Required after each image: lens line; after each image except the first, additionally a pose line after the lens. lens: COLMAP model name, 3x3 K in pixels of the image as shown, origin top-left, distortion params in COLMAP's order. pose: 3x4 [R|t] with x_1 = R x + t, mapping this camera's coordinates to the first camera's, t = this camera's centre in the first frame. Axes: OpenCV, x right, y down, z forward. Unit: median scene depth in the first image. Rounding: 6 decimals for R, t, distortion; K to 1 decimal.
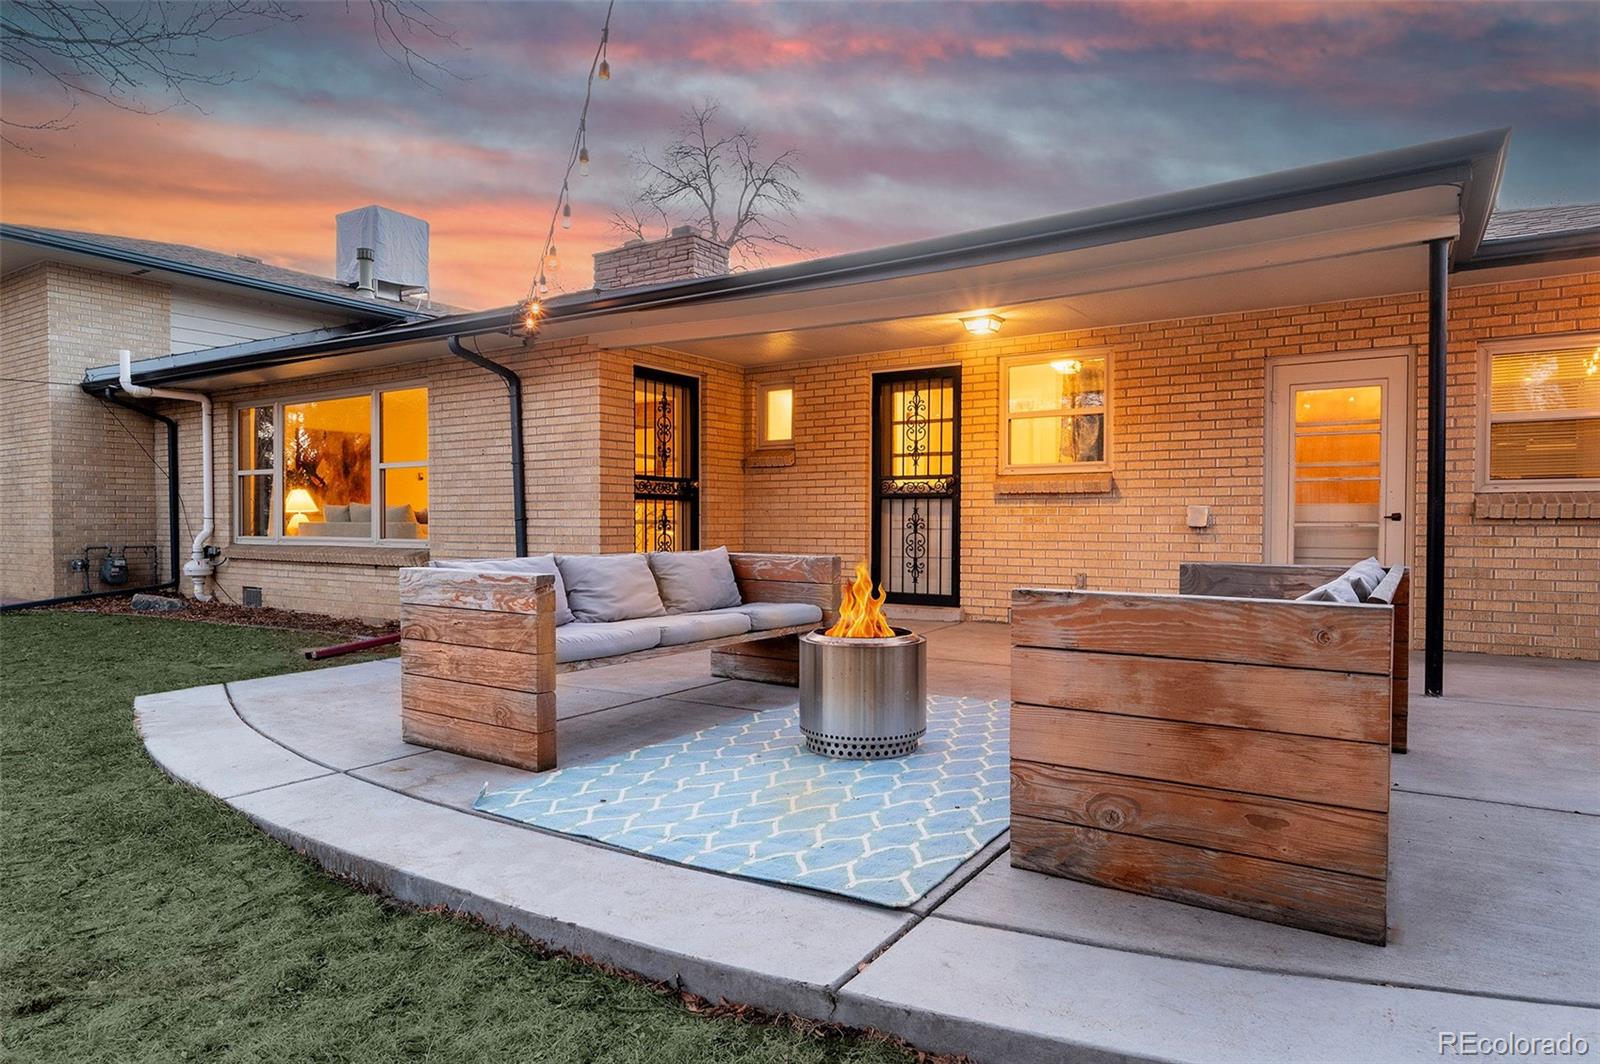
lens RADIAL K [[948.3, 0, 798.9], [0, 948.3, 547.5], [0, 0, 1]] dist [0.000664, -0.001124]
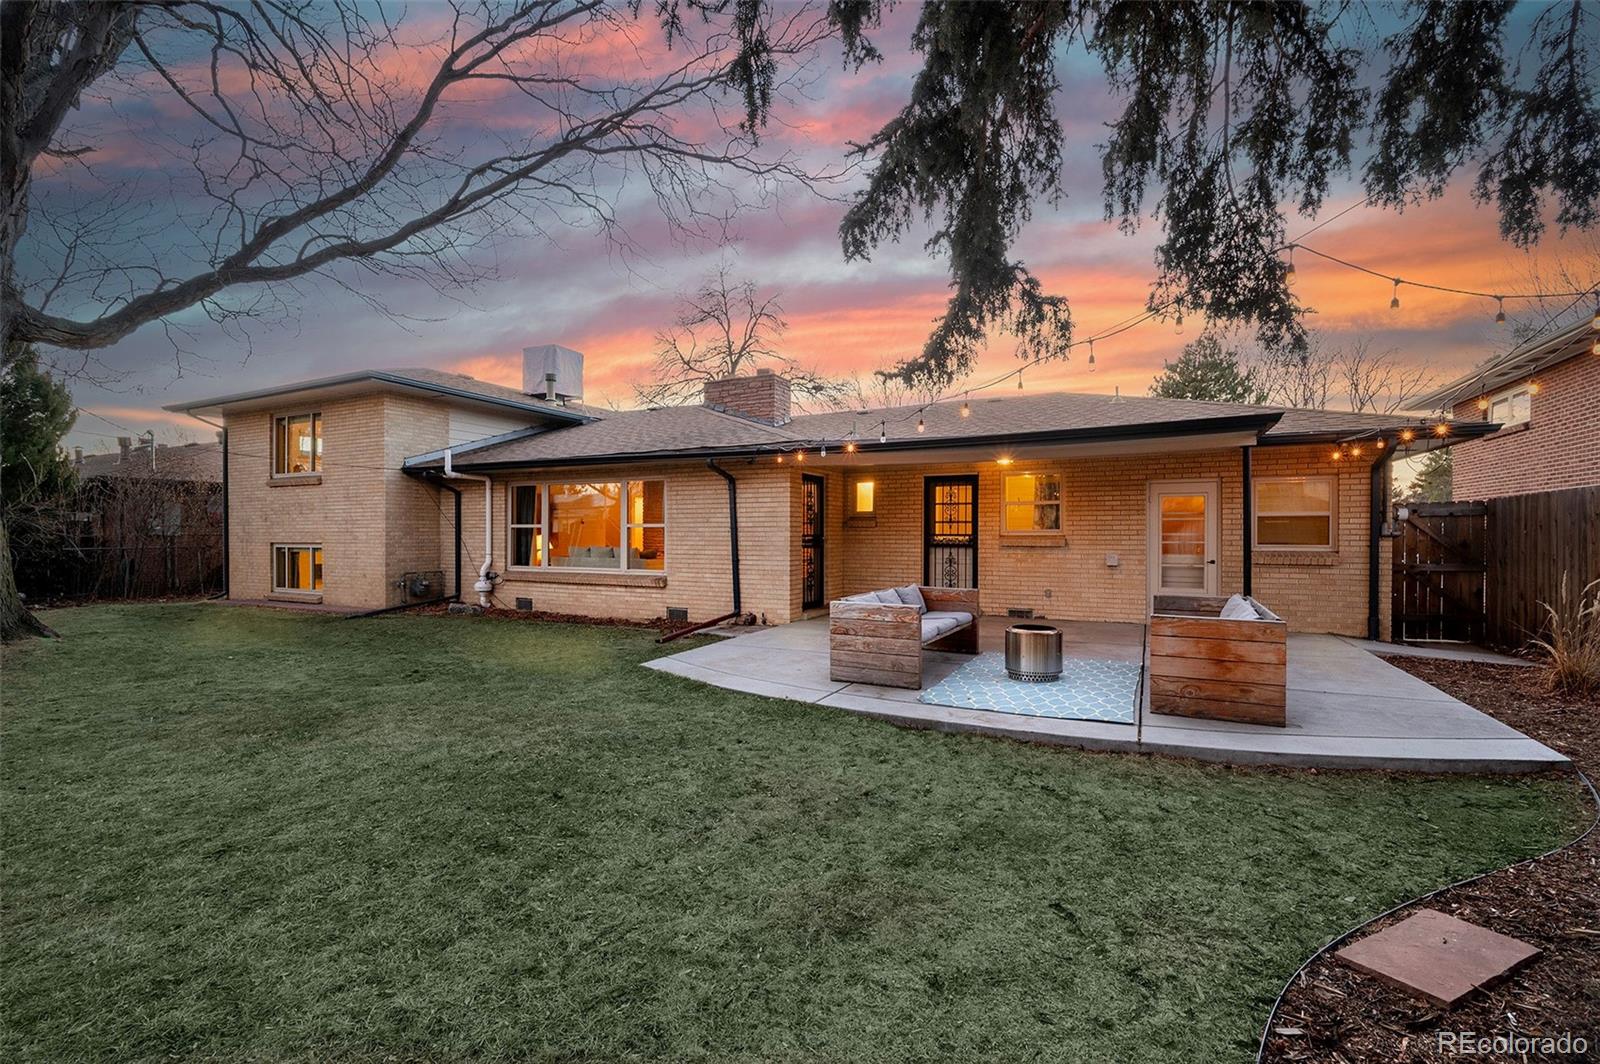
lens RADIAL K [[707.1, 0, 800.0], [0, 707.1, 532.0], [0, 0, 1]] dist [0.002459, 0.000193]
pose [[0.993118, 0.000193, 0.117118, -0.314596], [0.002932, 0.999644, -0.026504, -0.044849], [-0.117081, 0.026665, 0.992764, -0.293193]]
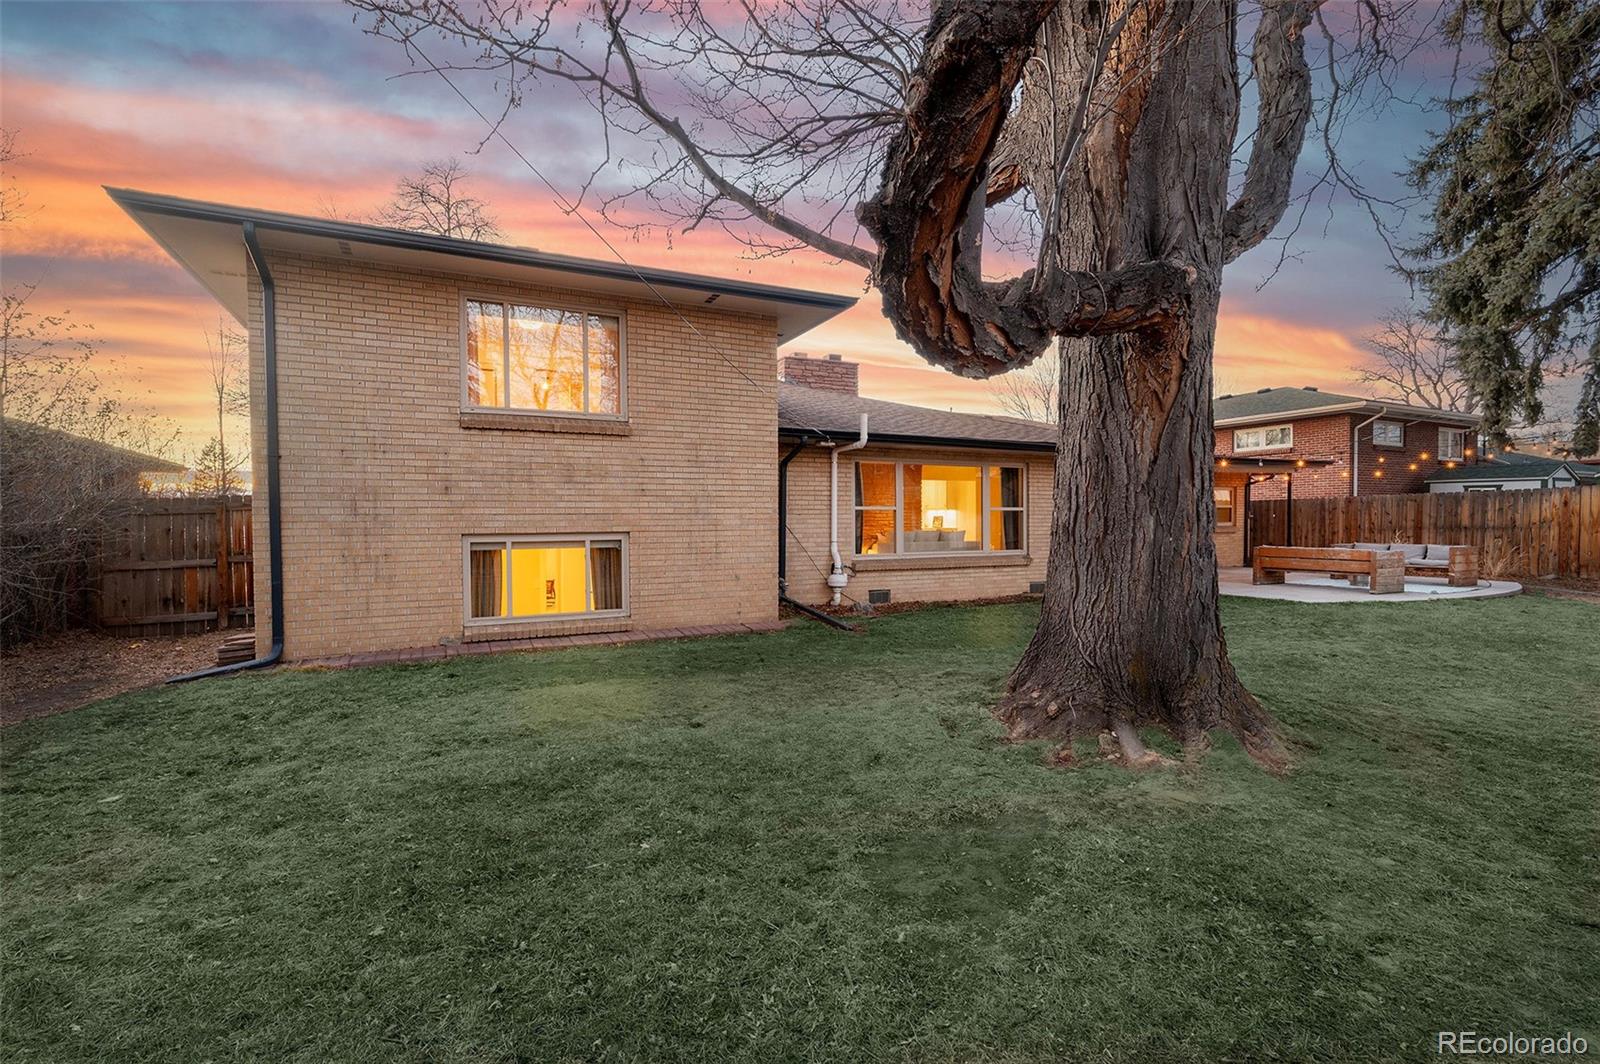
lens RADIAL K [[707.1, 0, 800.0], [0, 707.1, 532.0], [0, 0, 1]] dist [0.002459, 0.000193]
pose [[0.497679, -0.020261, 0.867124, -1.896431], [0.020423, 0.999724, 0.011638, -0.071939], [-0.867121, 0.011918, 0.497956, 0.710848]]
